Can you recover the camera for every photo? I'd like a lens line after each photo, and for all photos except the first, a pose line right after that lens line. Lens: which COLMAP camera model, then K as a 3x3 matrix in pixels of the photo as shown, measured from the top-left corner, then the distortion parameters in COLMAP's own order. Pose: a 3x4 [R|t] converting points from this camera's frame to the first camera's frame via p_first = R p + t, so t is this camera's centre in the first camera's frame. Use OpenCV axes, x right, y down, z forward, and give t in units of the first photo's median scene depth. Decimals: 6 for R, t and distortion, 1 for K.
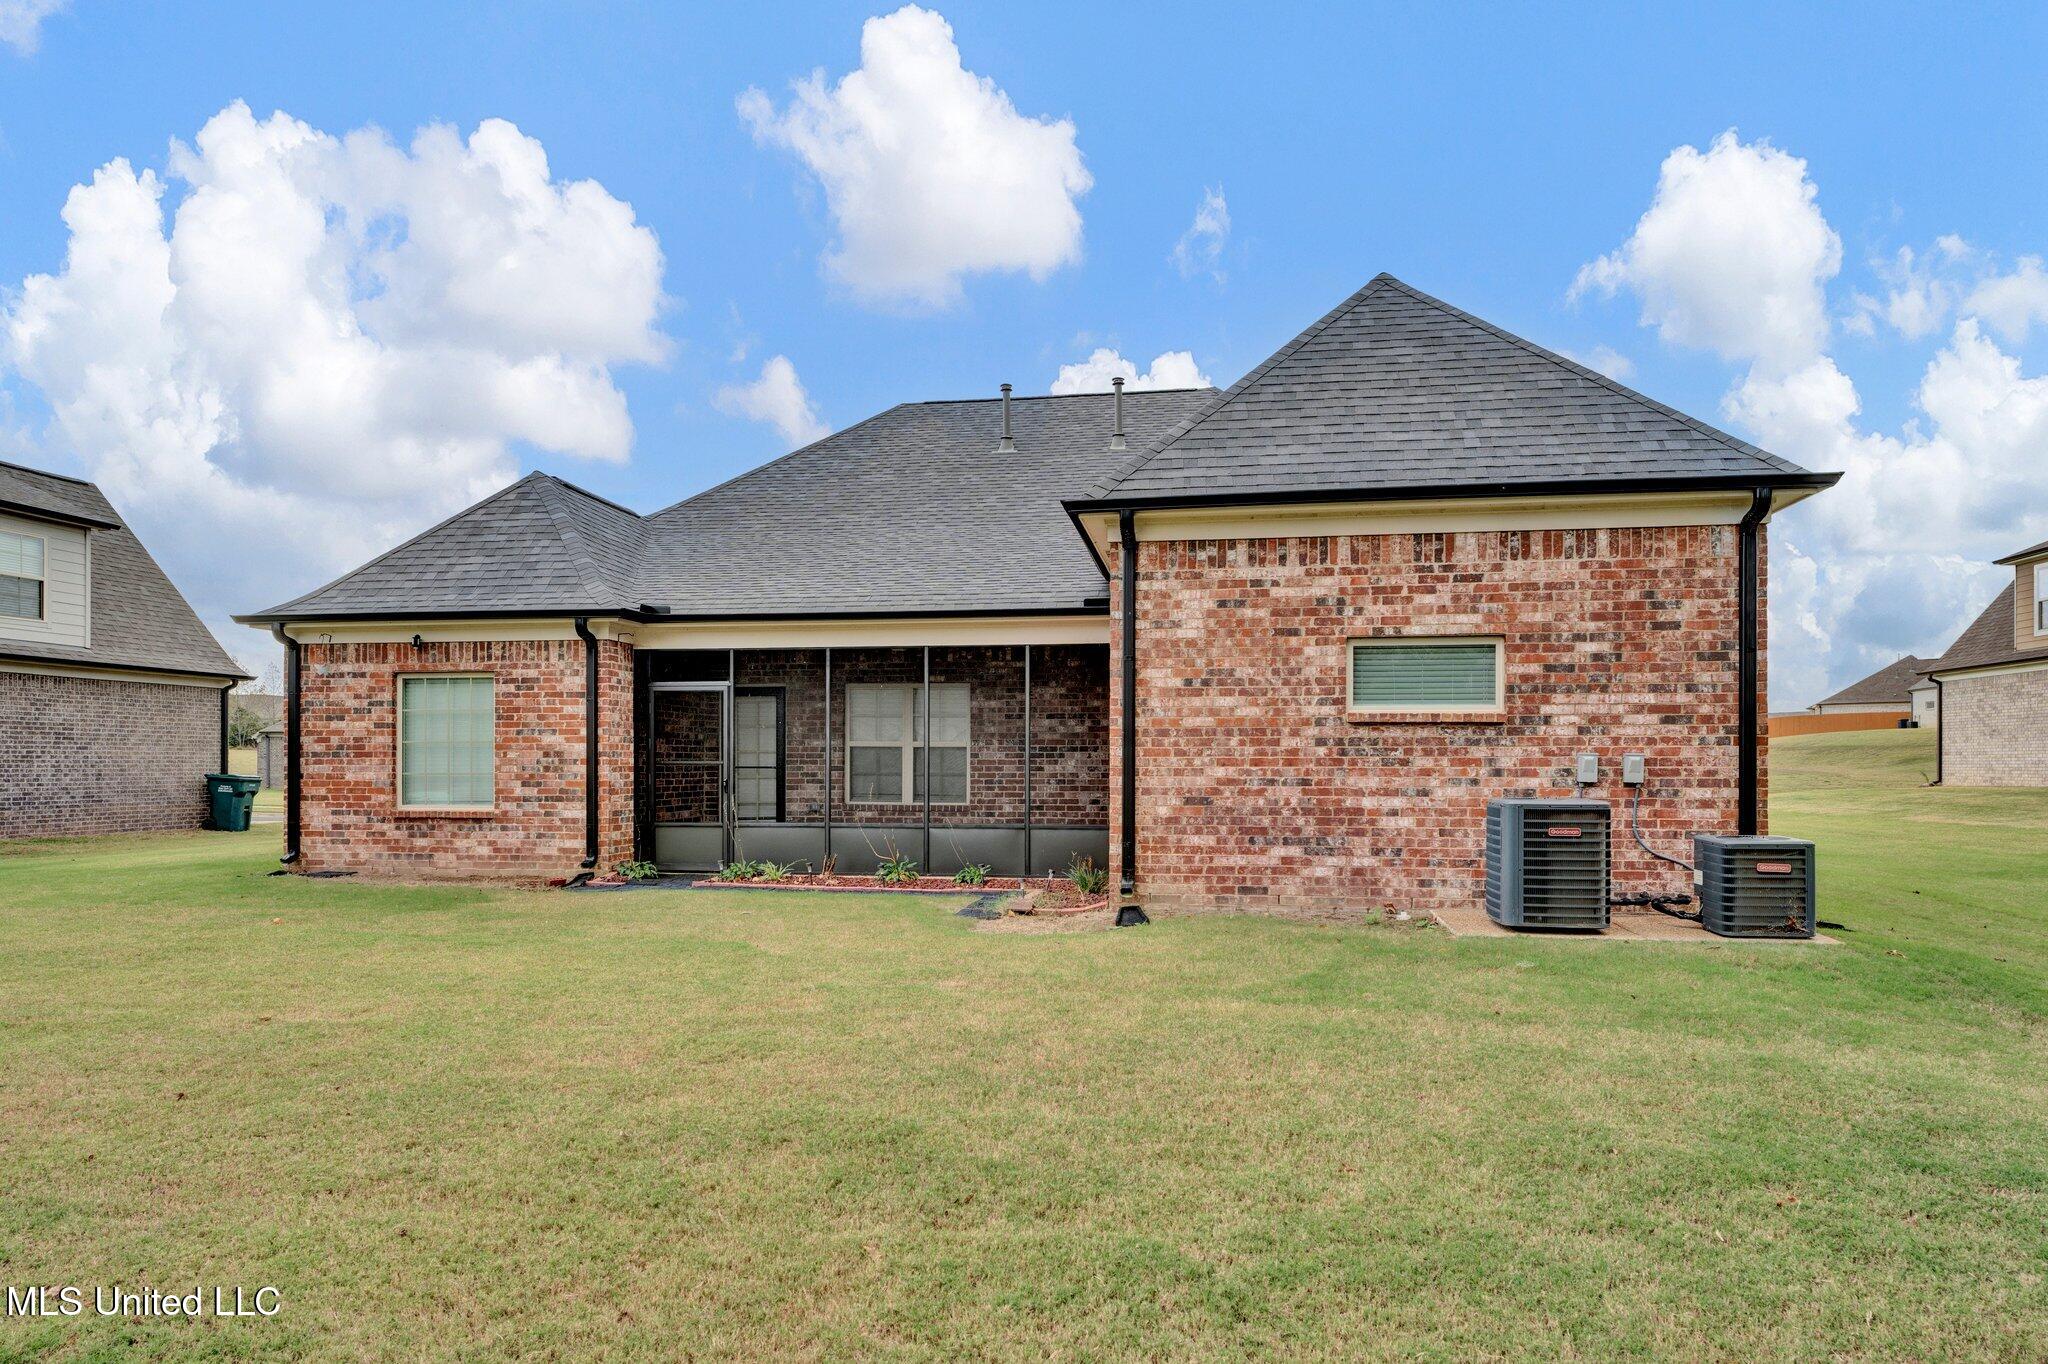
lens RADIAL K [[1204.8, 0, 1028.3], [0, 1204.8, 778.0], [0, 0, 1]] dist [0.006361, 0.000761]
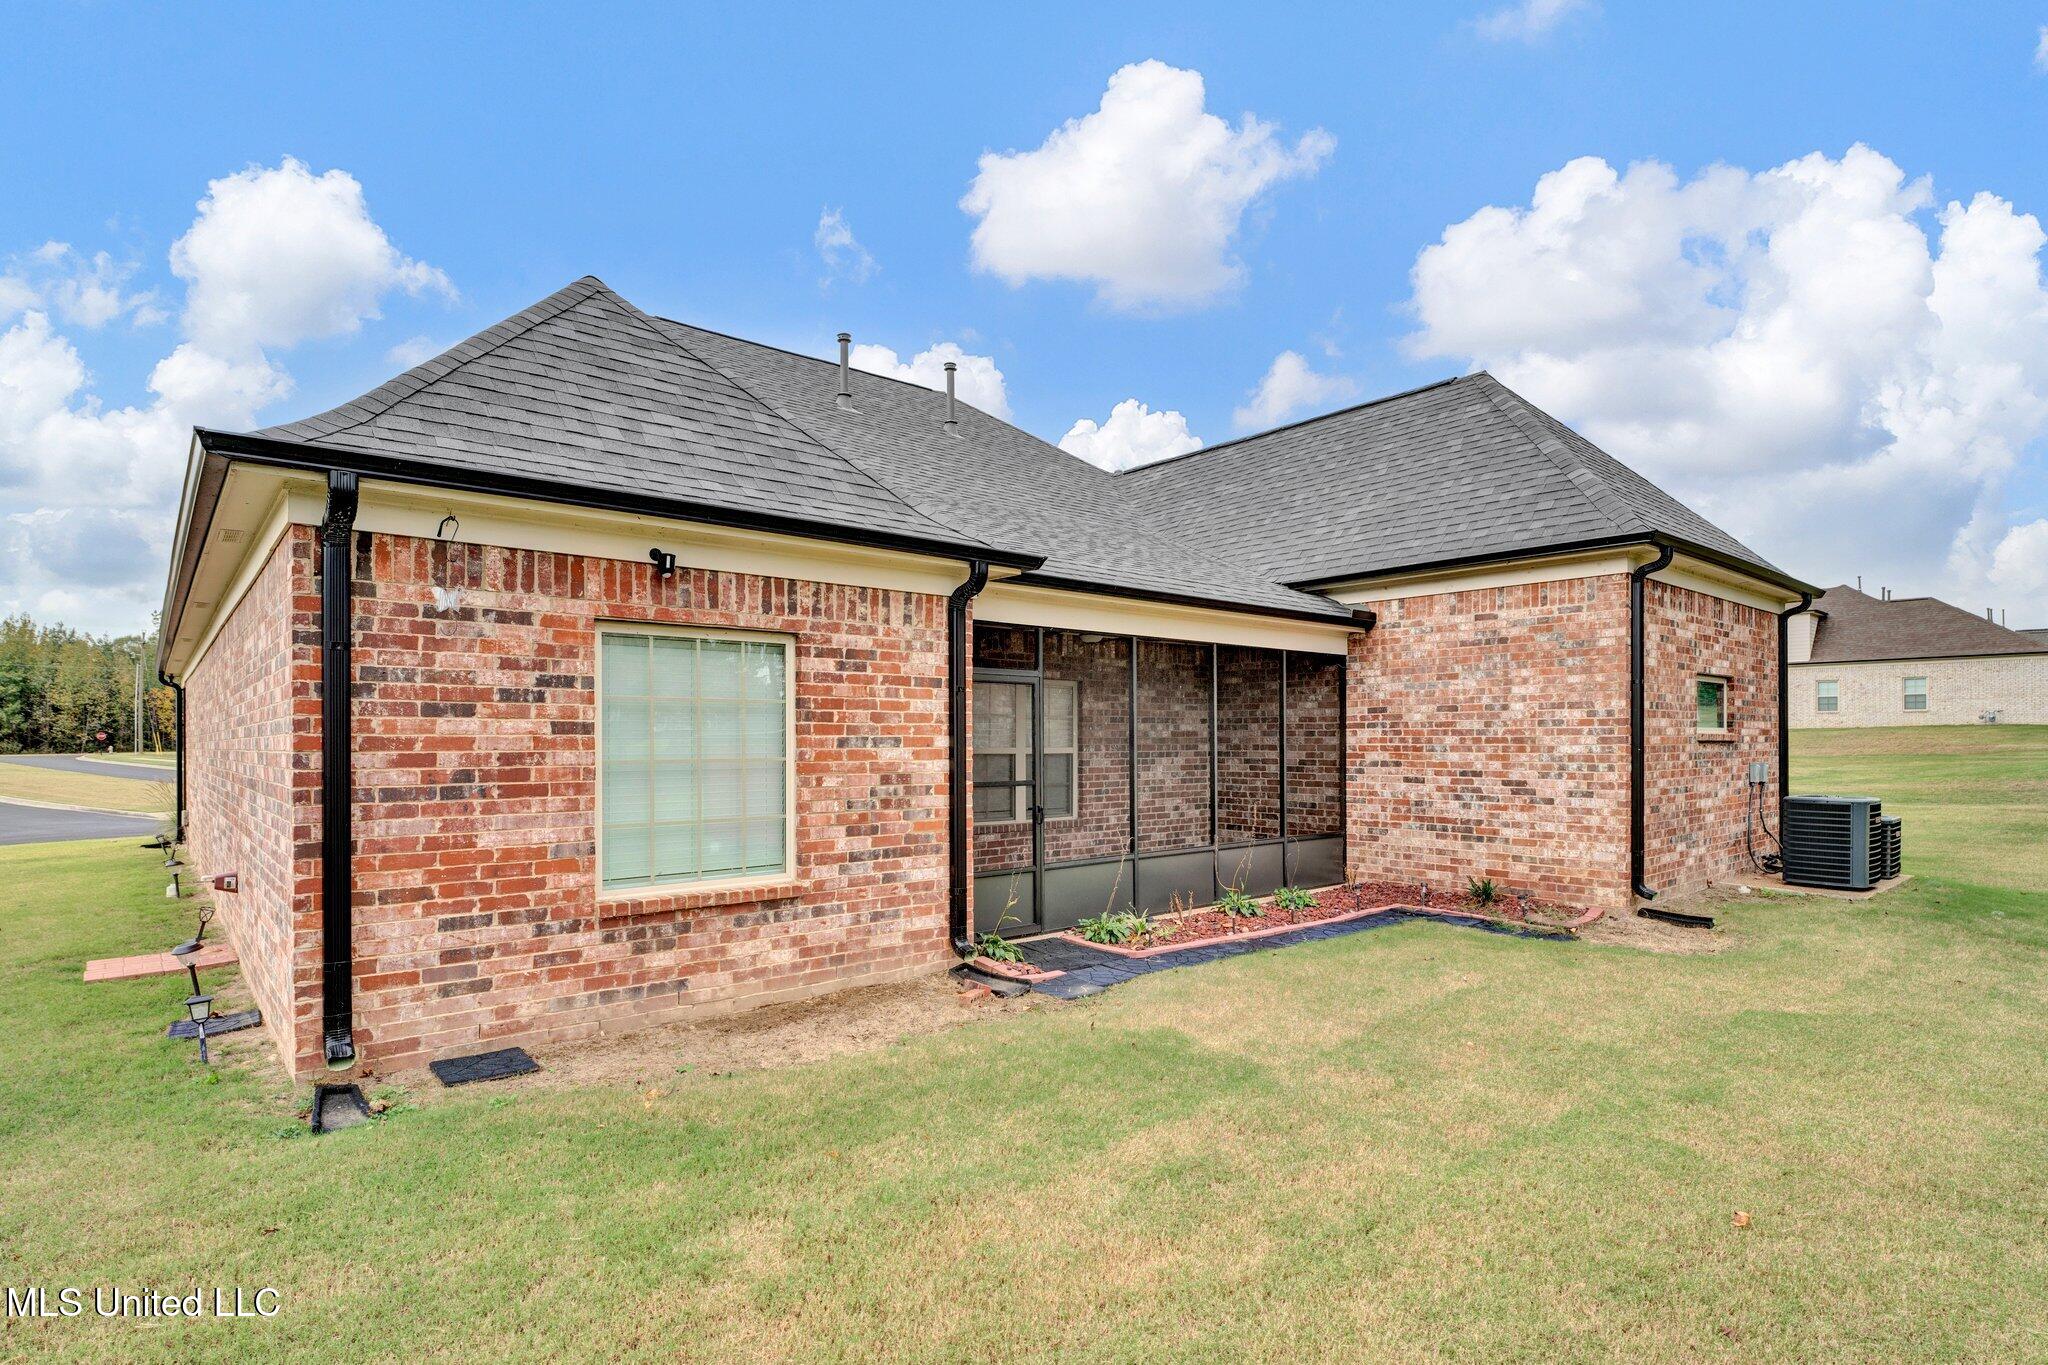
lens RADIAL K [[1025.5, 0, 1023.1], [0, 1025.5, 751.6], [0, 0, 1]] dist [-0.008220, -0.000085]
pose [[0.655913, -0.009770, 0.754773, -0.983010], [0.011257, 0.999932, 0.003161, -0.045579], [-0.754752, 0.006423, 0.655978, 0.816674]]
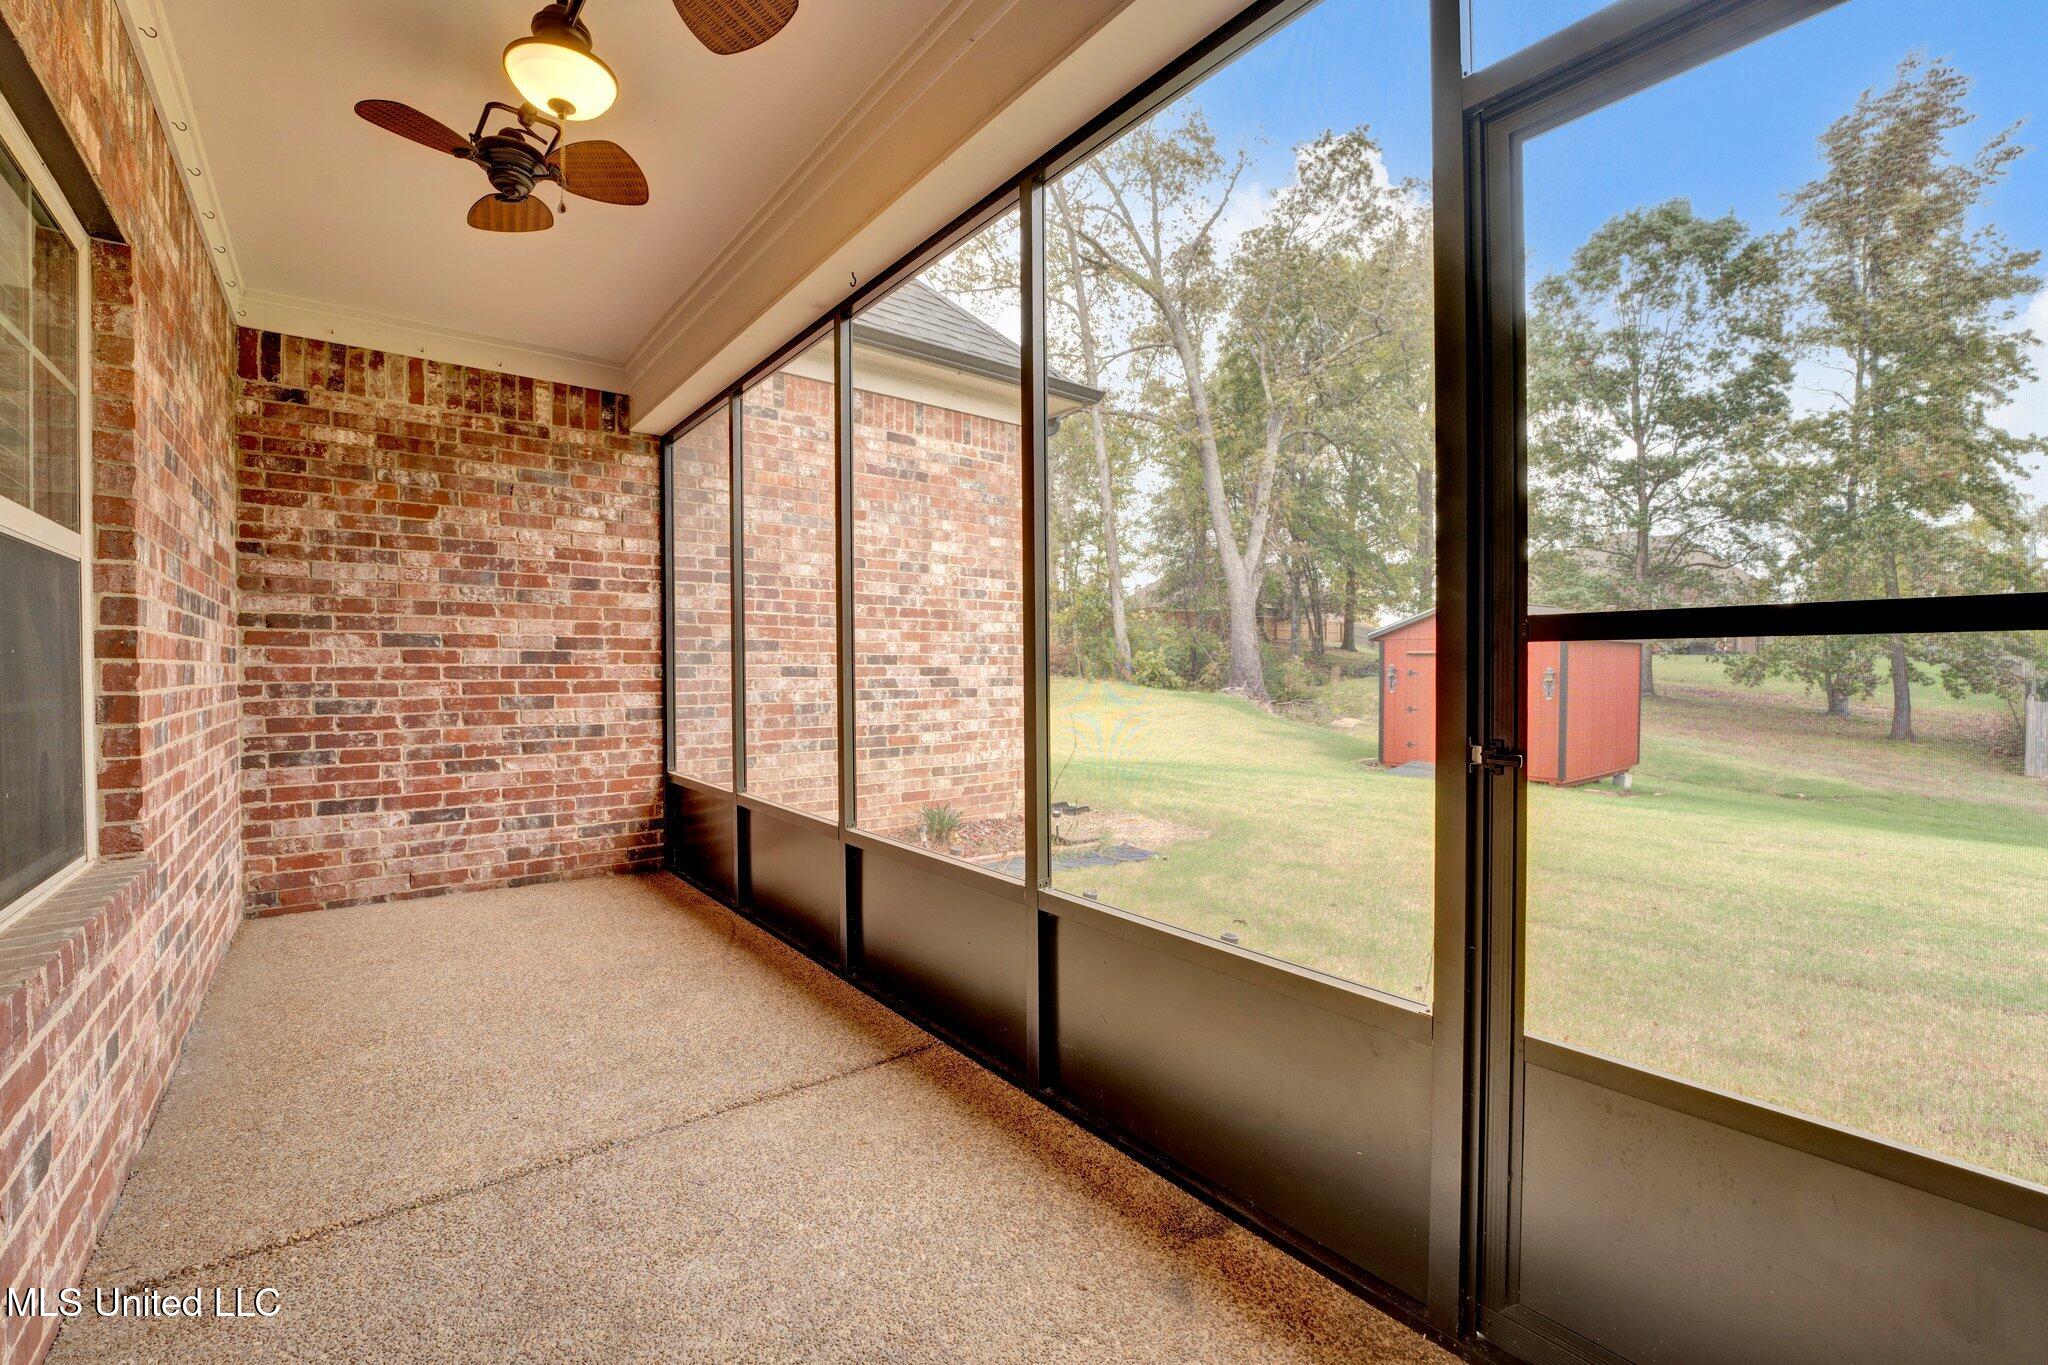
lens RADIAL K [[845.1, 0, 1012.4], [0, 845.1, 682.8], [0, 0, 1]] dist [-0.013589, 0.000003]
pose [[-0.727630, -0.009681, 0.685901, -0.379727], [0.010569, 0.999623, 0.025321, -0.012902], [-0.685888, 0.025674, -0.727254, 1.520243]]
